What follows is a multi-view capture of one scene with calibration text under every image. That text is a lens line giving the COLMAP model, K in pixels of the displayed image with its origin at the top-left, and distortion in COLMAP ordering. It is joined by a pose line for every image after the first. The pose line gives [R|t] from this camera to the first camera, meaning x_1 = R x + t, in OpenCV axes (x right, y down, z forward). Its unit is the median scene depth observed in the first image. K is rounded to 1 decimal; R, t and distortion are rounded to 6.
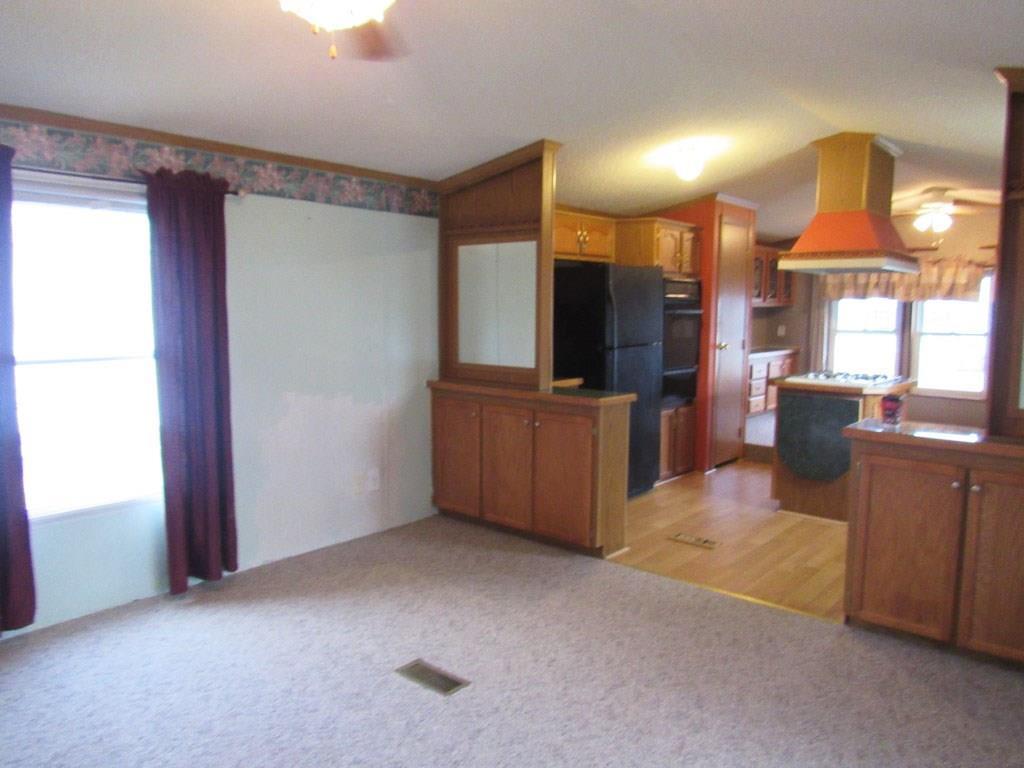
lens RADIAL K [[734.6, 0, 516.7], [0, 734.6, 386.7], [0, 0, 1]] dist [-0.029299, -0.005399]
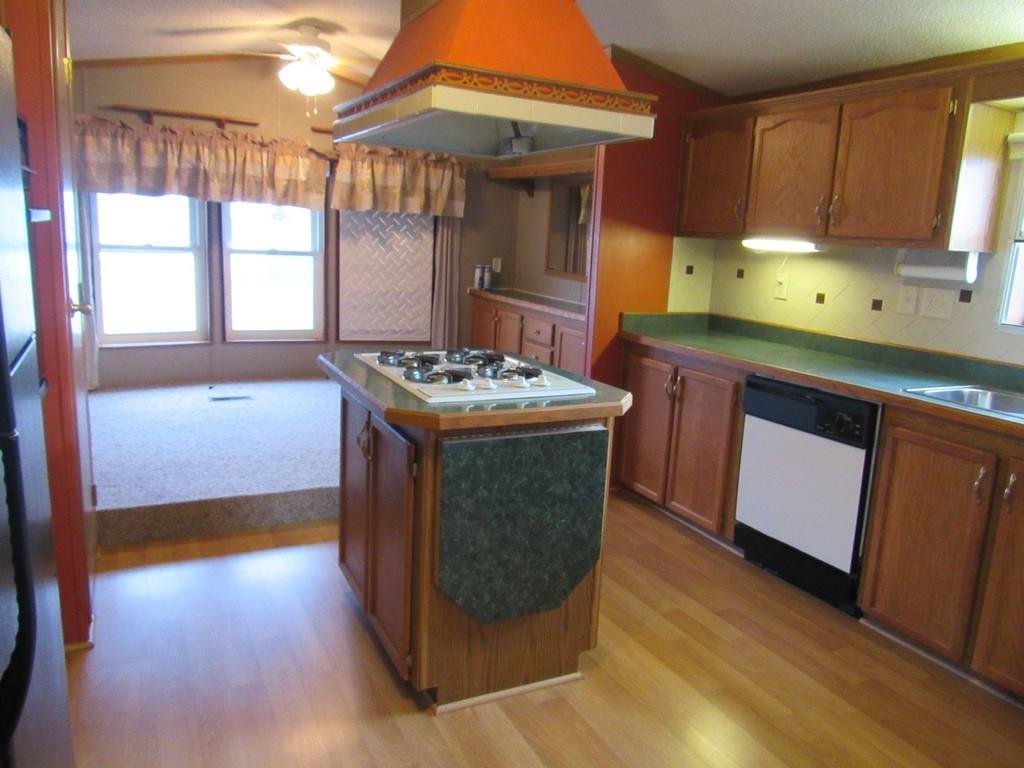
lens RADIAL K [[734.6, 0, 516.7], [0, 734.6, 386.7], [0, 0, 1]] dist [-0.029299, -0.005399]
pose [[0.370924, -0.173985, 0.912220, 0.009794], [0.049335, 0.984598, 0.167729, -0.051728], [-0.927352, -0.017210, 0.373794, 0.512955]]
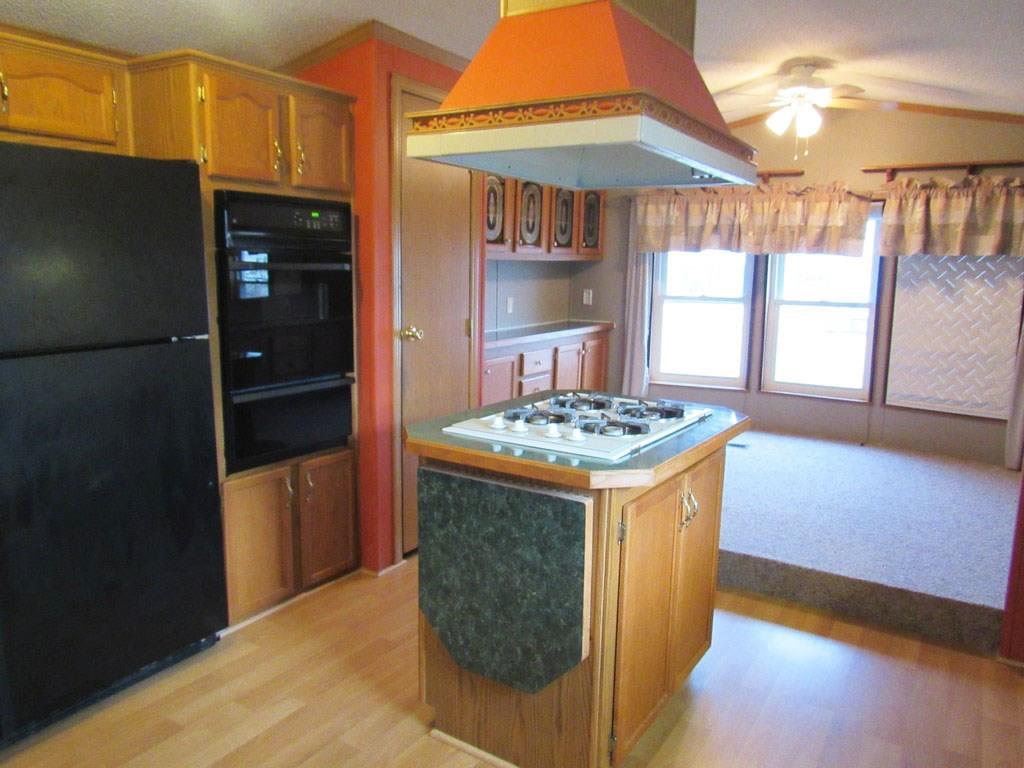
lens RADIAL K [[734.6, 0, 516.7], [0, 734.6, 386.7], [0, 0, 1]] dist [-0.029299, -0.005399]
pose [[0.989440, -0.015150, 0.144149, 0.220367], [0.007090, 0.998391, 0.056262, -0.035842], [-0.144769, -0.054646, 0.987955, 0.366908]]
